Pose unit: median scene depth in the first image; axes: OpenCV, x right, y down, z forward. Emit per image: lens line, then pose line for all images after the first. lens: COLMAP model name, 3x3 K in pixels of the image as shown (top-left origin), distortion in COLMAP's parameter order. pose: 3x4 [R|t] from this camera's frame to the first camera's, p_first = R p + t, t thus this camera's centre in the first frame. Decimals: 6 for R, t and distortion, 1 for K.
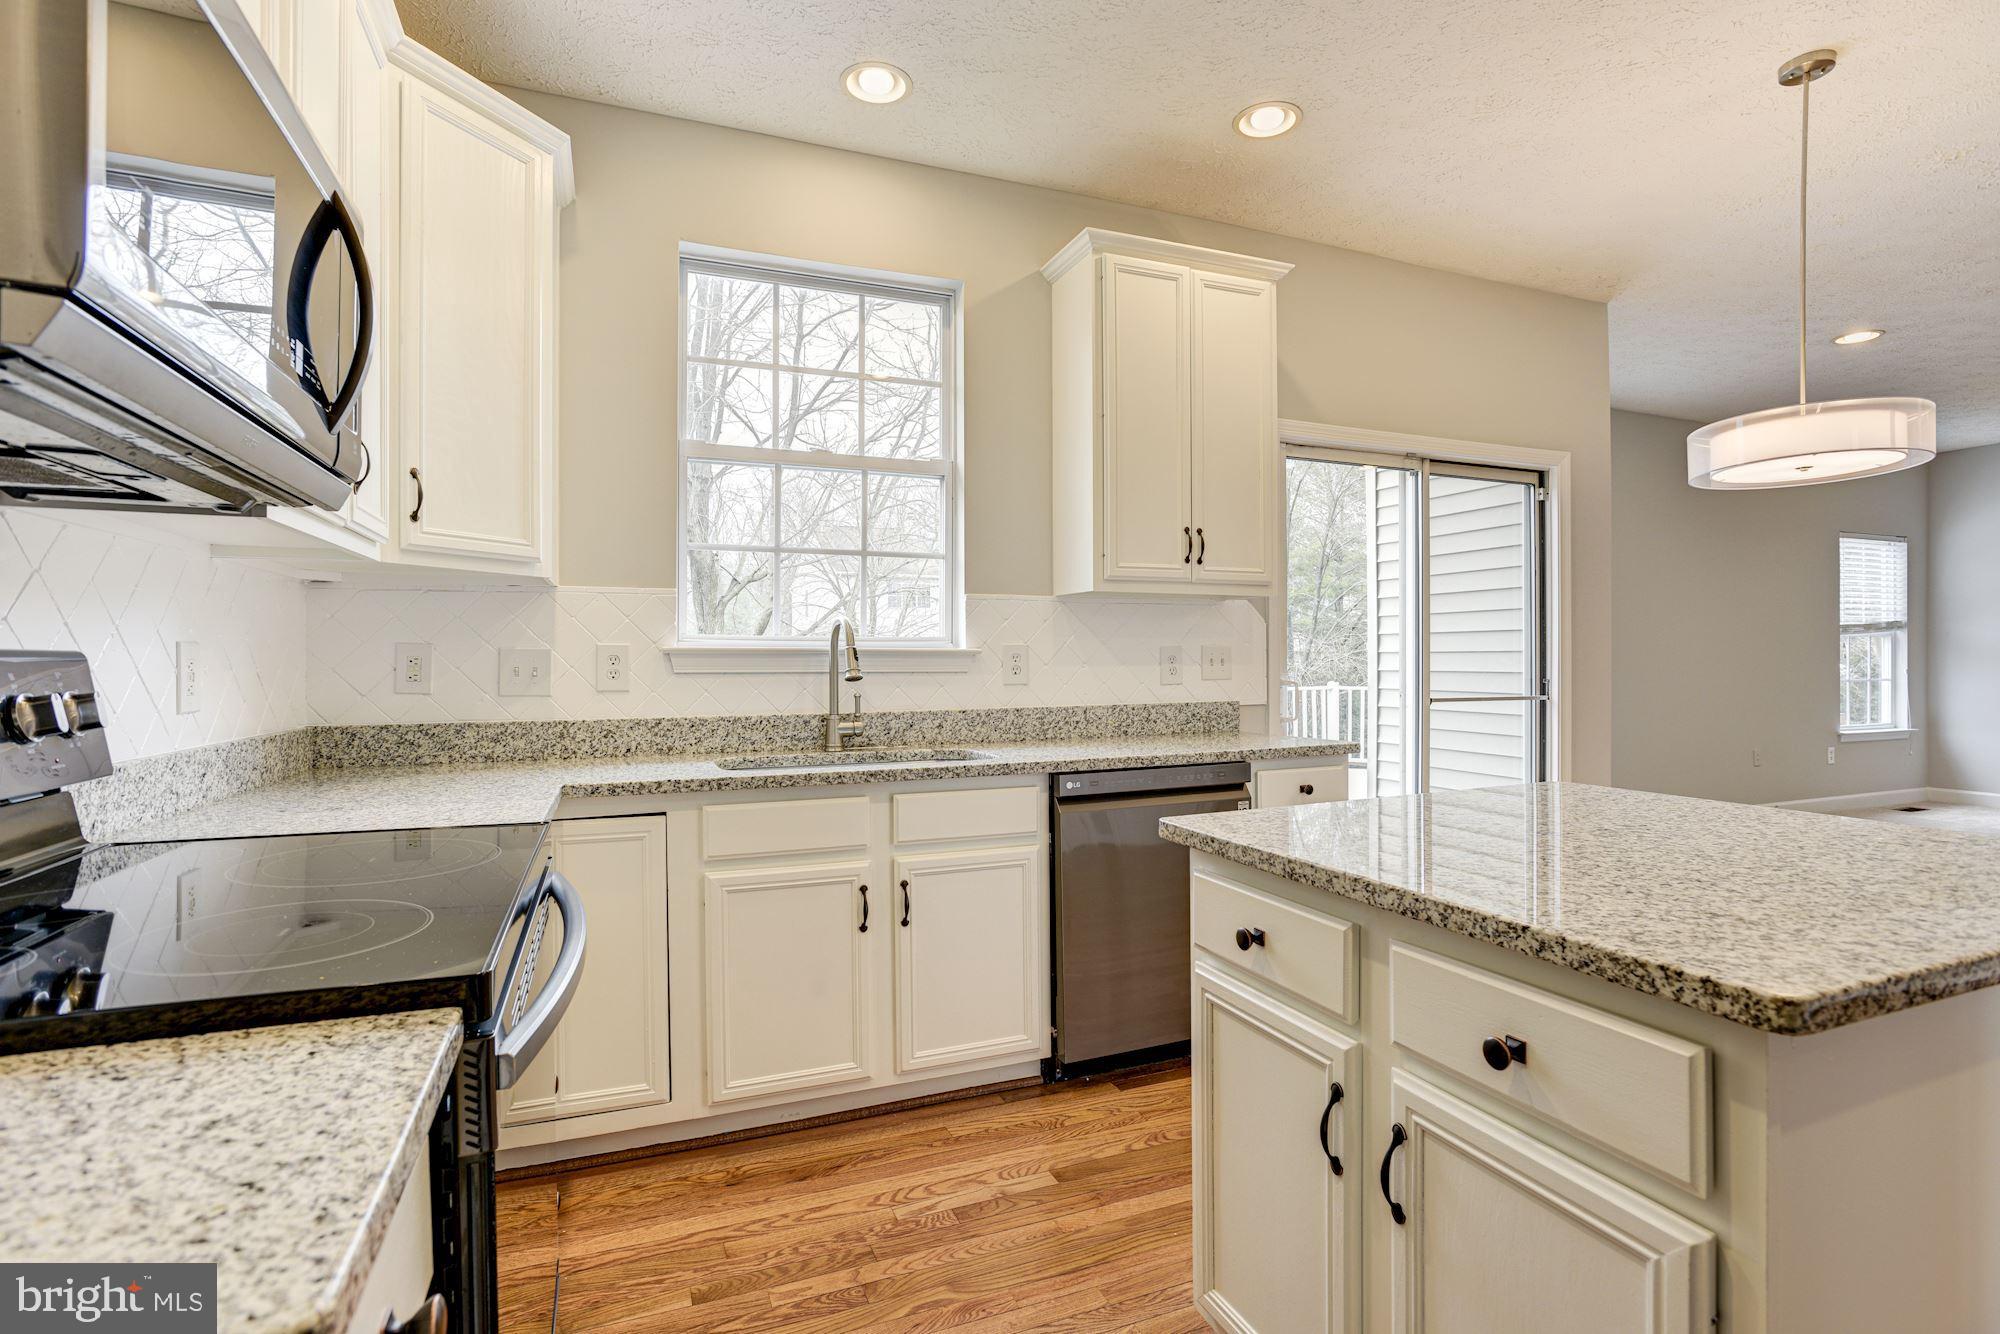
lens RADIAL K [[963.4, 0, 1003.8], [0, 963.4, 664.8], [0, 0, 1]] dist [-0.064877, 0.034537]
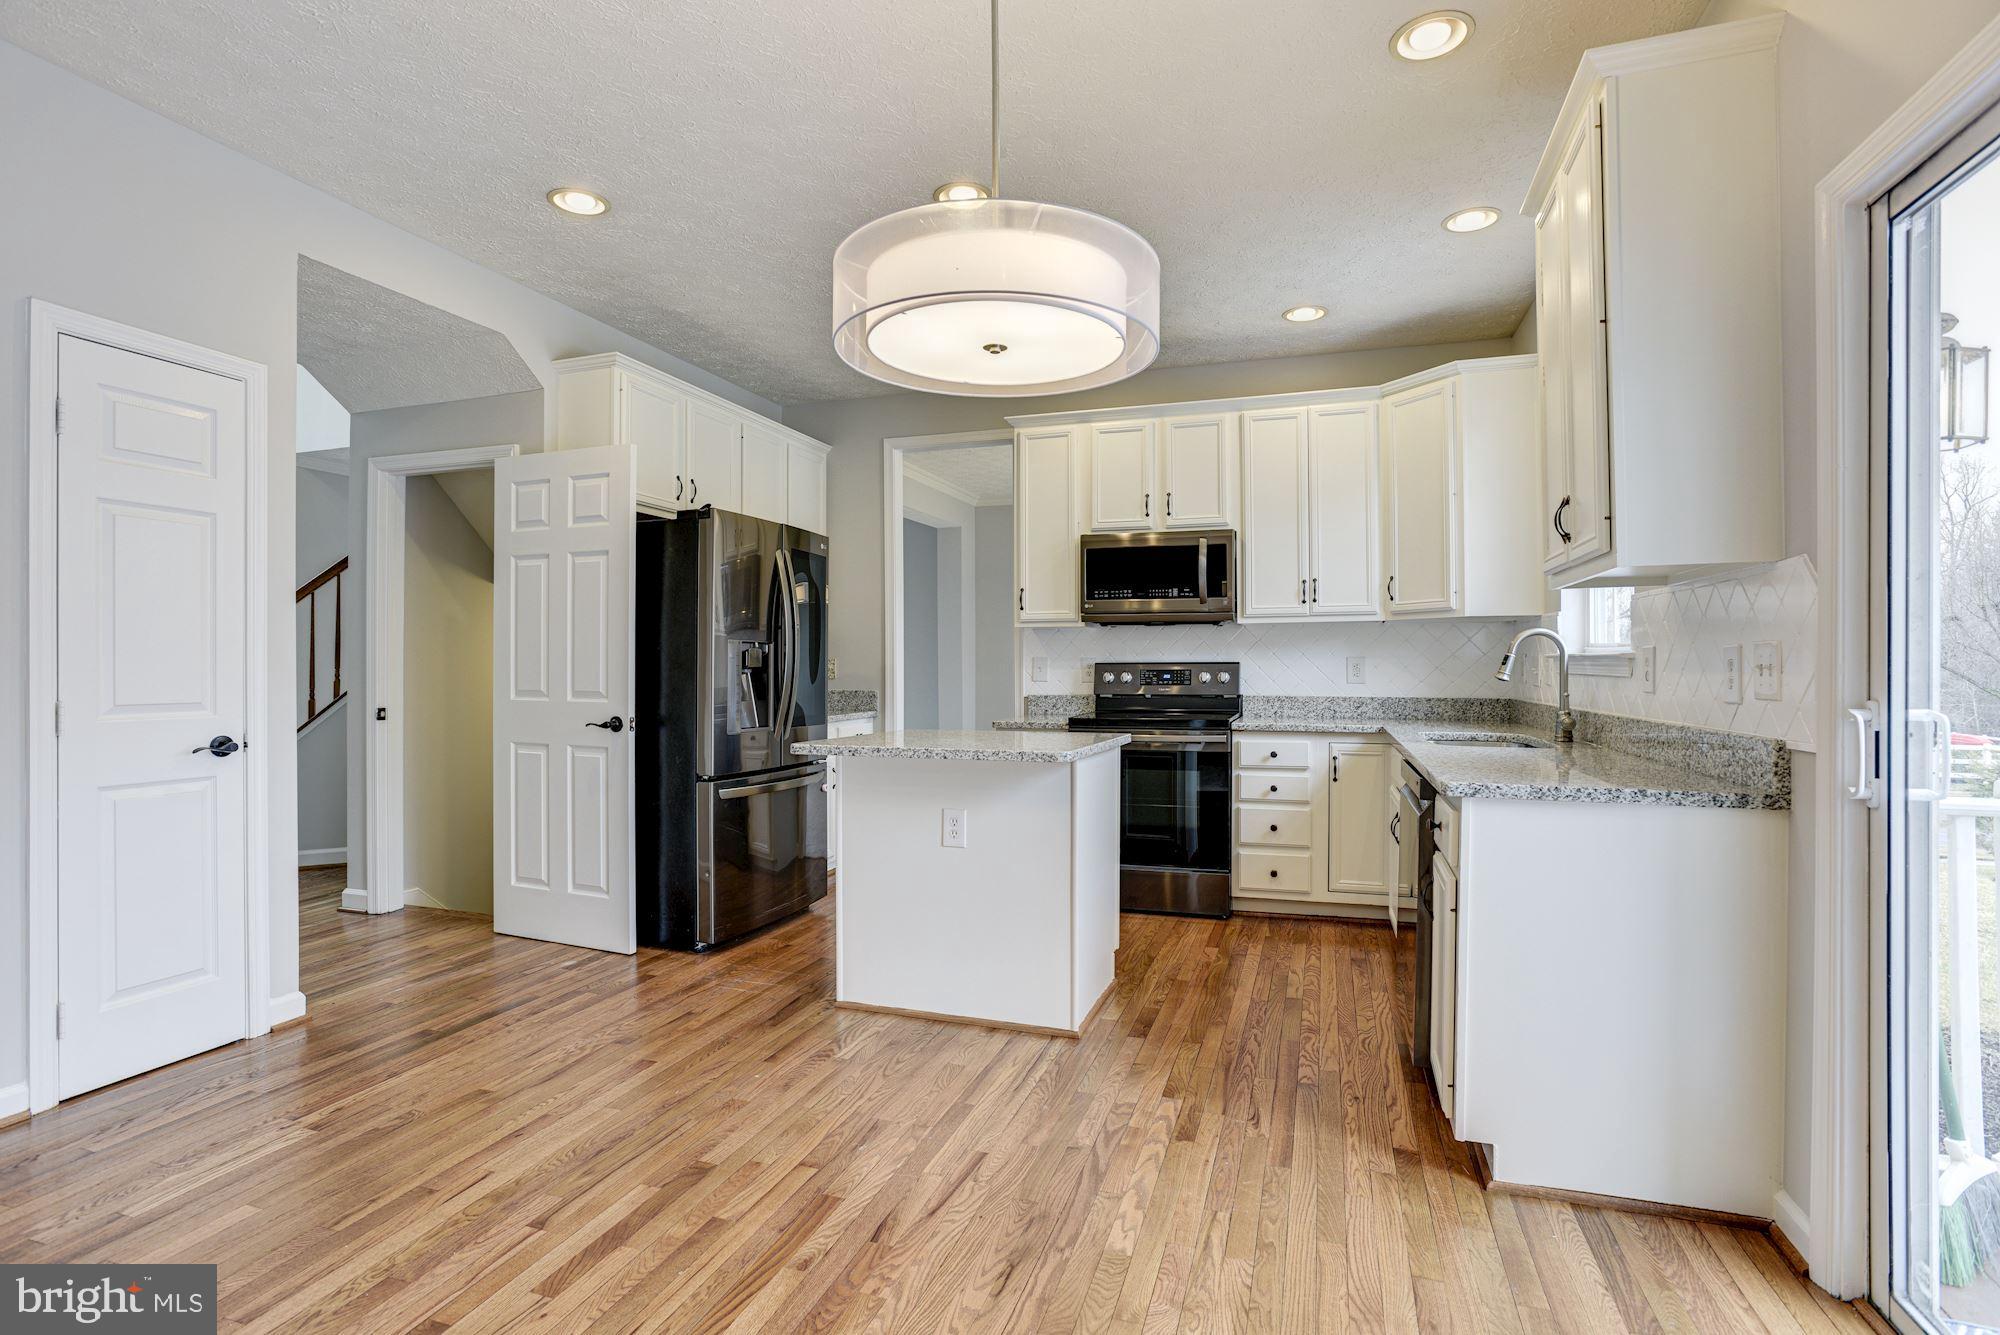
lens RADIAL K [[963.4, 0, 1003.8], [0, 963.4, 665.3], [0, 0, 1]] dist [-0.064877, 0.034537]
pose [[-0.648915, 0.005694, -0.760839, 1.157008], [0.001341, 0.999979, 0.006339, -0.012074], [0.760859, 0.003093, -0.648909, 1.231914]]
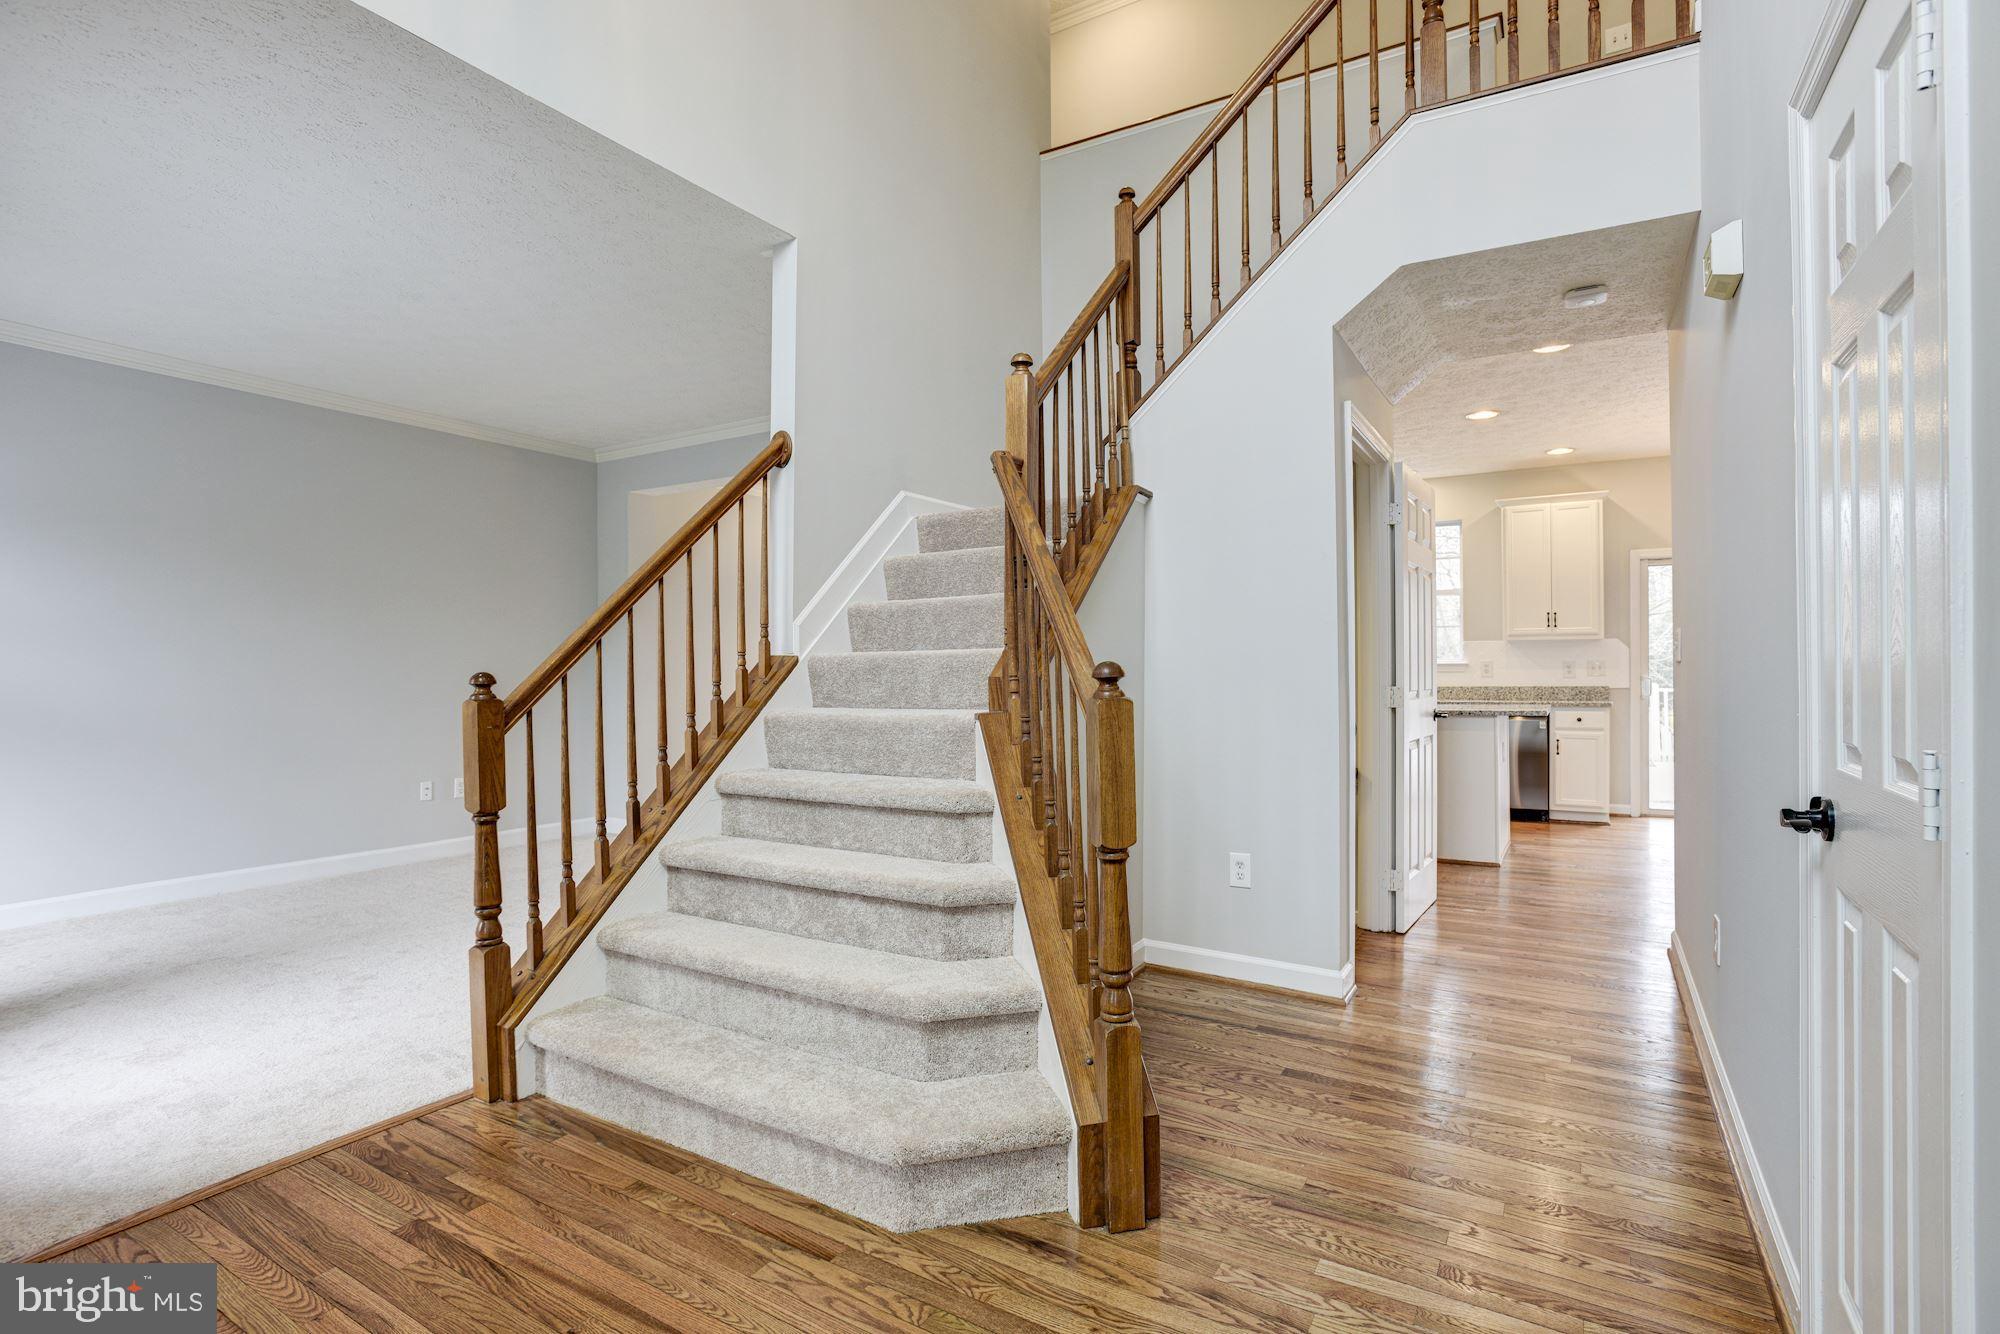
lens RADIAL K [[966.0, 0, 1002.9], [0, 966.0, 664.5], [0, 0, 1]] dist [-0.055577, 0.026459]
pose [[0.600587, 0.002208, -0.799556, 1.365583], [-0.002763, 0.999996, 0.000687, -0.010274], [0.799555, 0.001797, 0.600591, -1.635590]]
